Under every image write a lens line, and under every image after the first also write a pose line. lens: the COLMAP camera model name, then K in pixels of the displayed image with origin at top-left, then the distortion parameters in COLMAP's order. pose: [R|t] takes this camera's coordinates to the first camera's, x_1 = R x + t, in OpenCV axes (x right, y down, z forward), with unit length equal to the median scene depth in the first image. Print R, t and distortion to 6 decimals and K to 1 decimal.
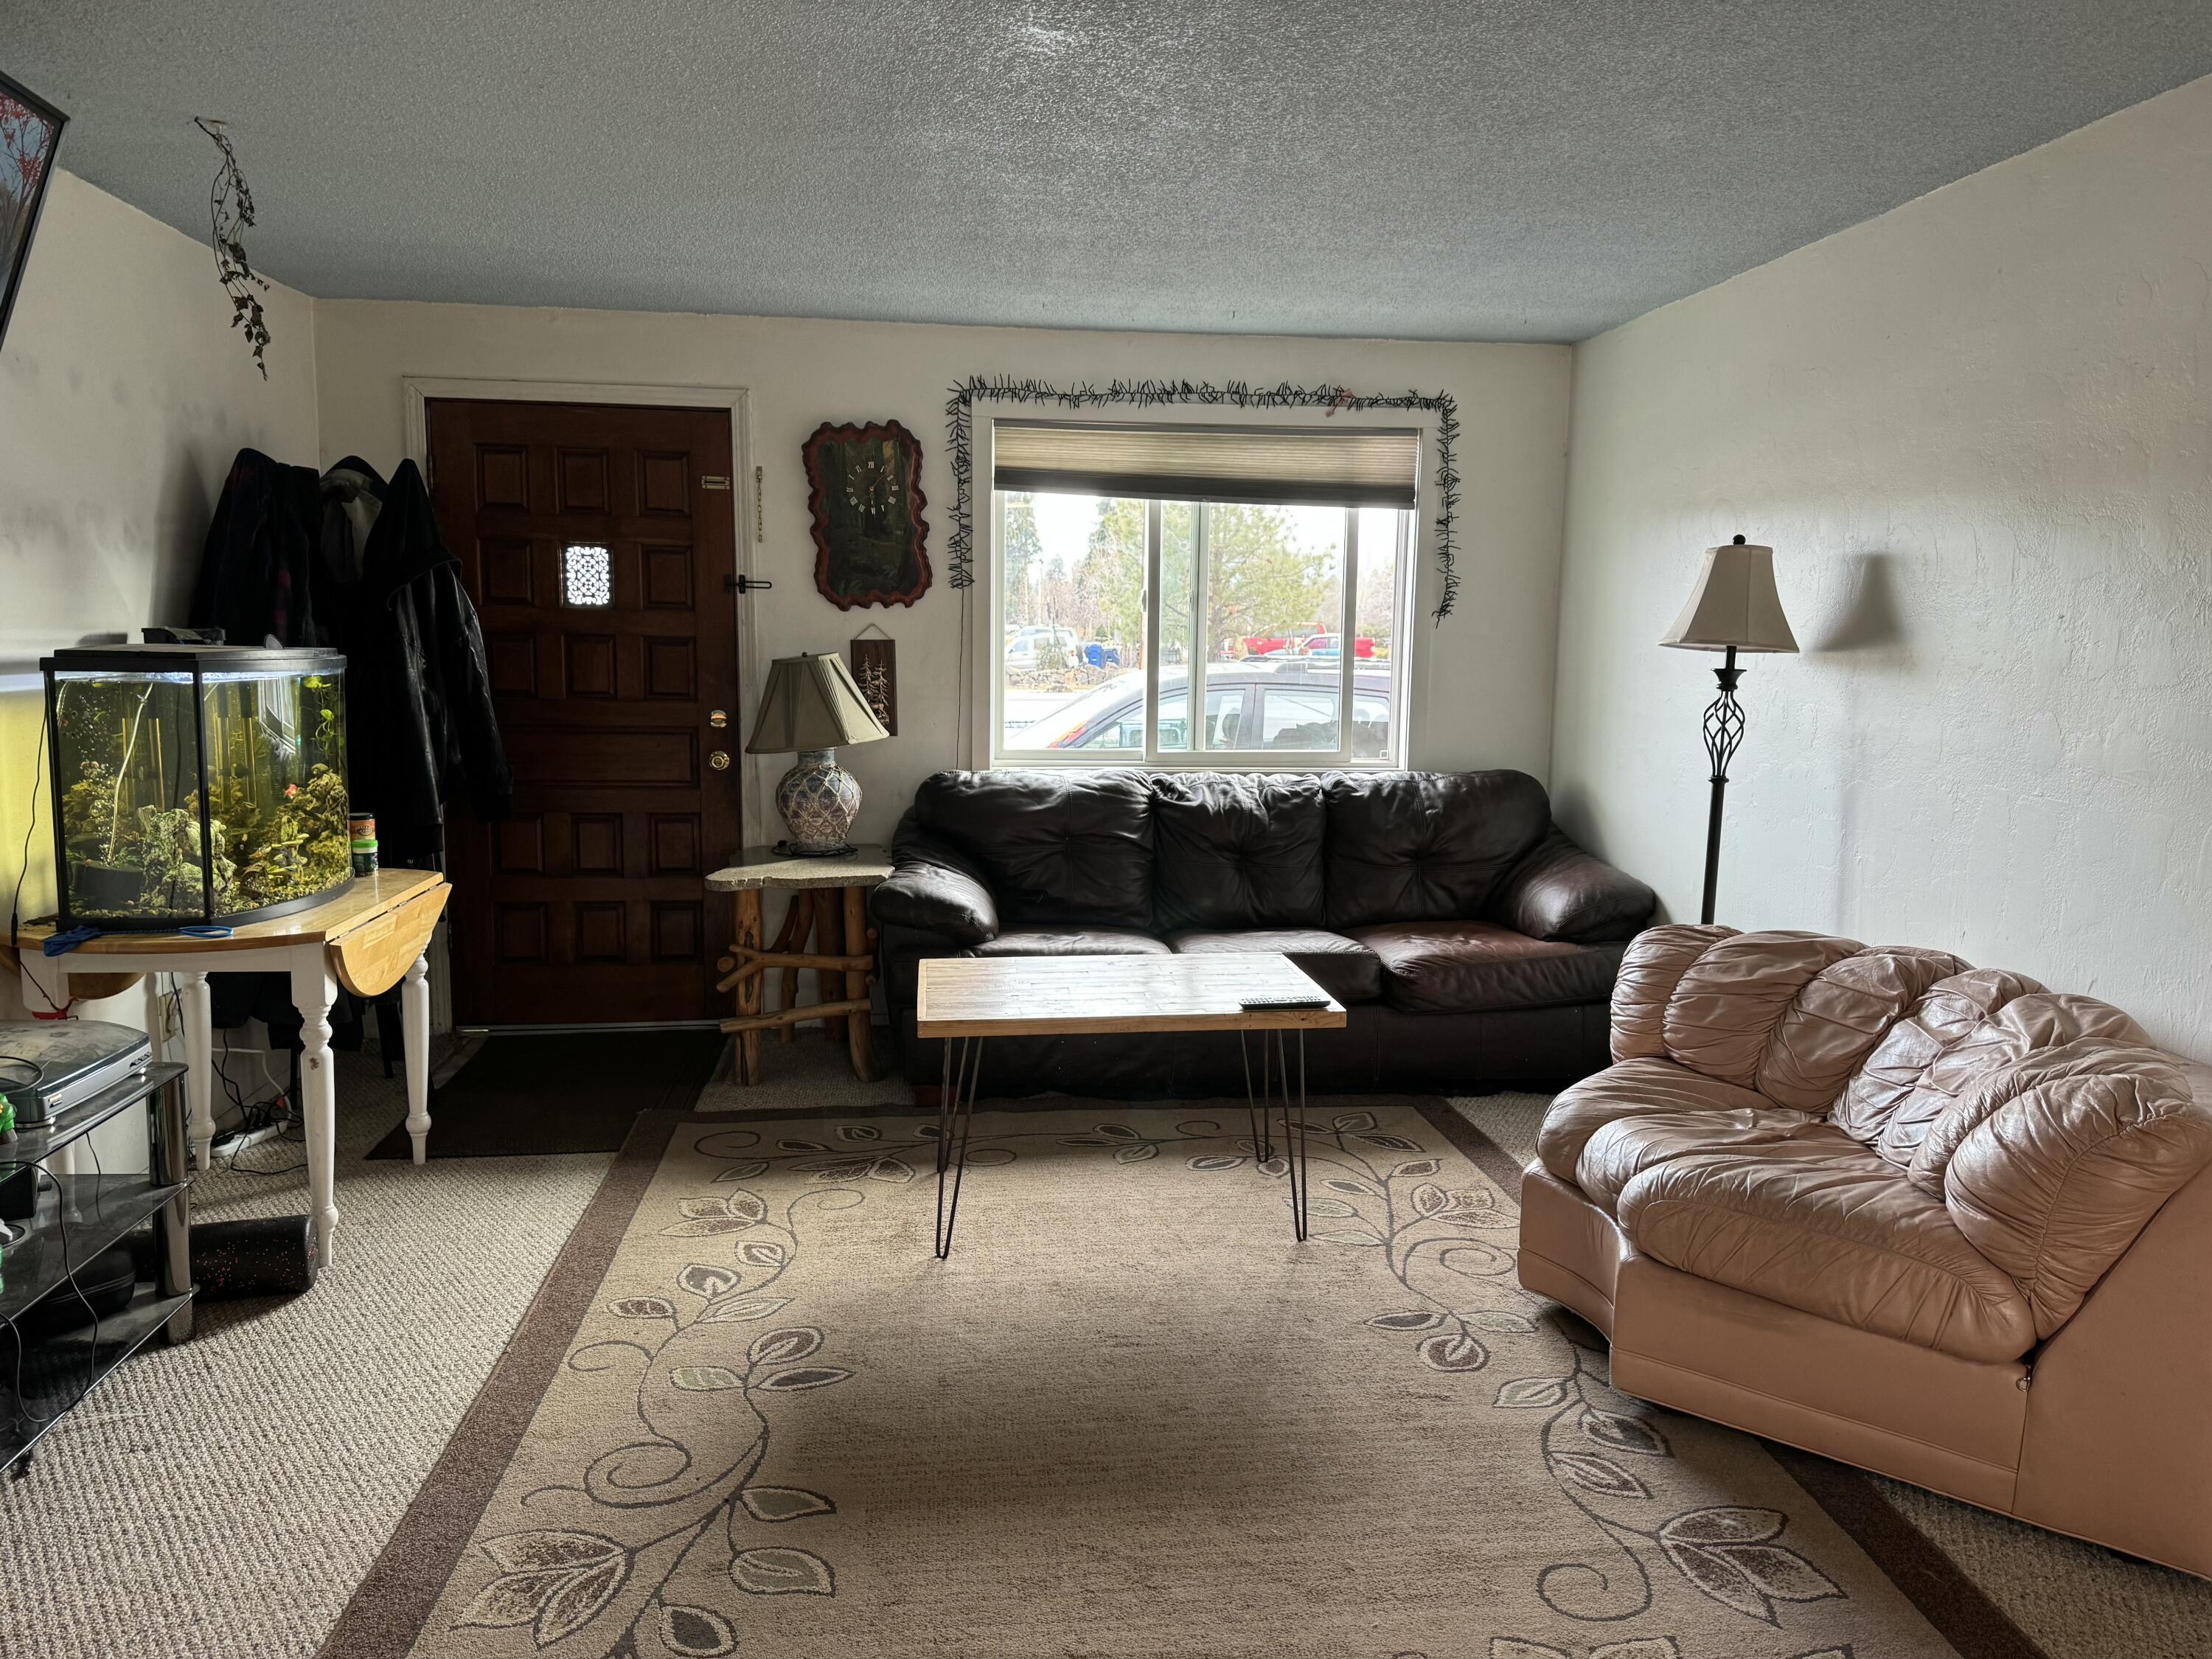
lens RADIAL K [[1530.2, 0, 1106.0], [0, 1530.2, 829.5], [0, 0, 1]] dist [0.131042, -0.190809]
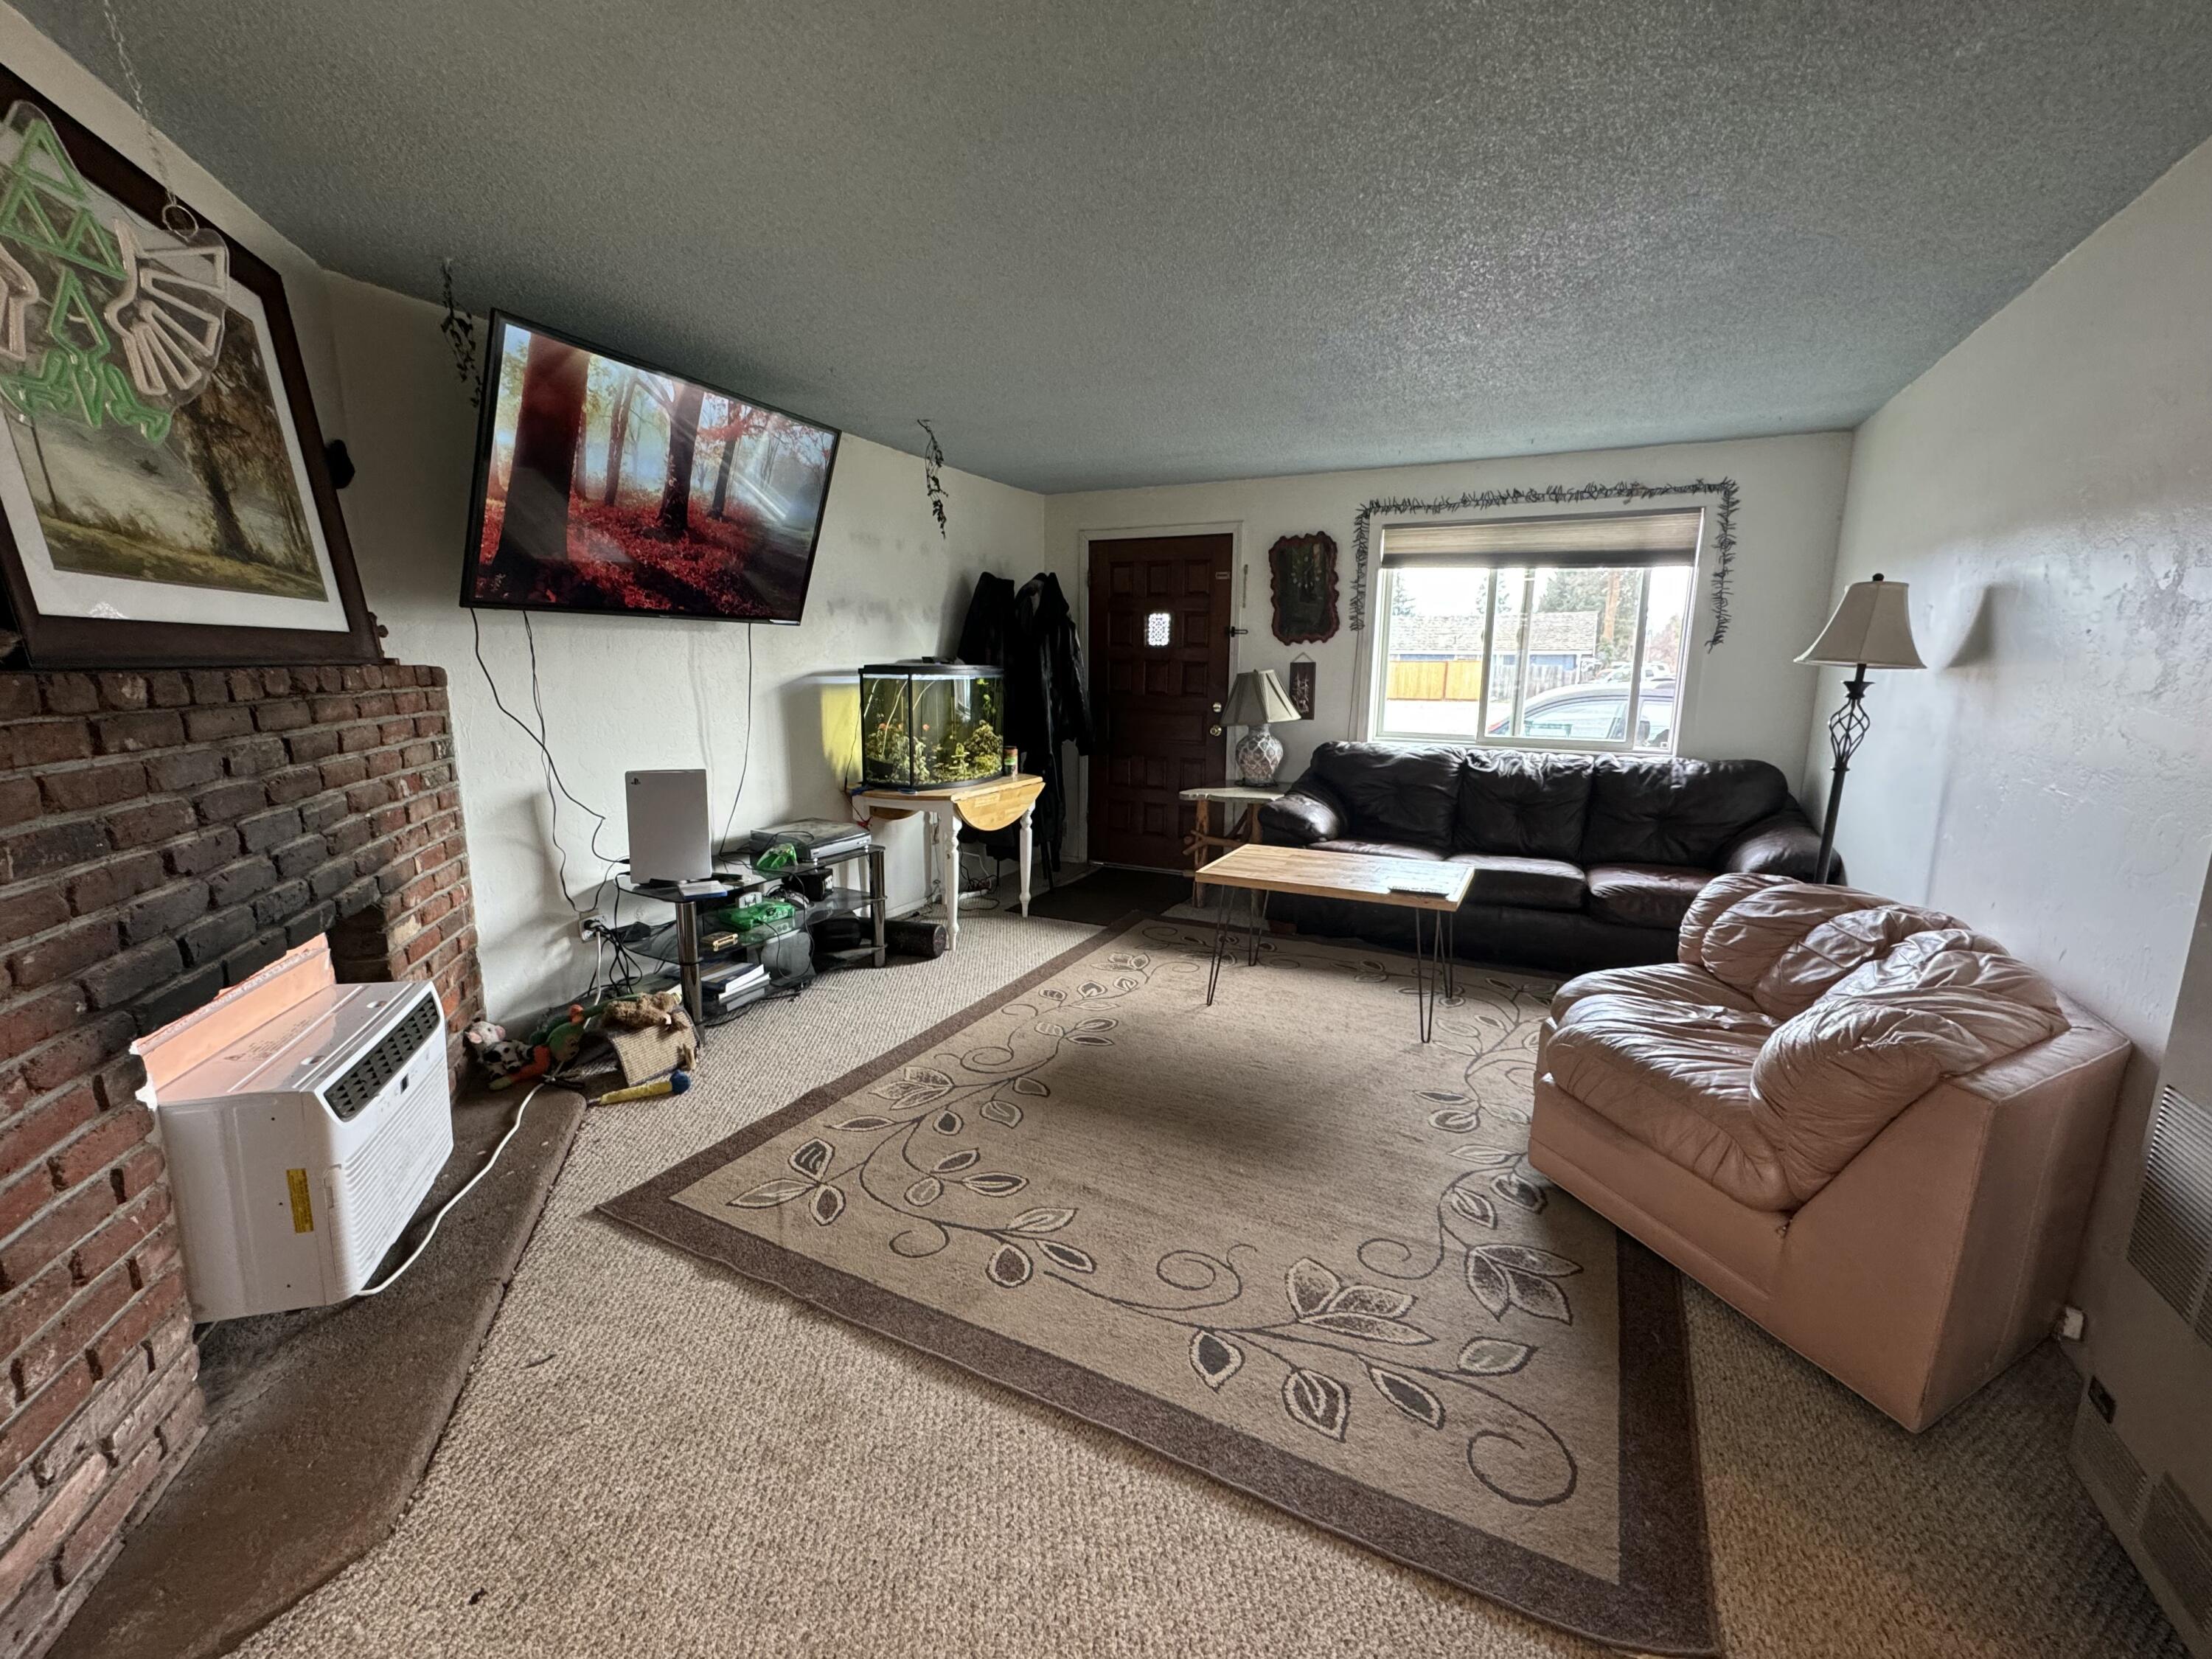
lens RADIAL K [[905.4, 0, 1106.0], [0, 905.4, 829.5], [0, 0, 1]] dist [-0.001318, -0.000090]
pose [[0.837222, 0.096131, -0.538348, 0.229245], [-0.069454, 0.995148, 0.069688, 0.005955], [0.542435, -0.020954, 0.839836, 0.038312]]
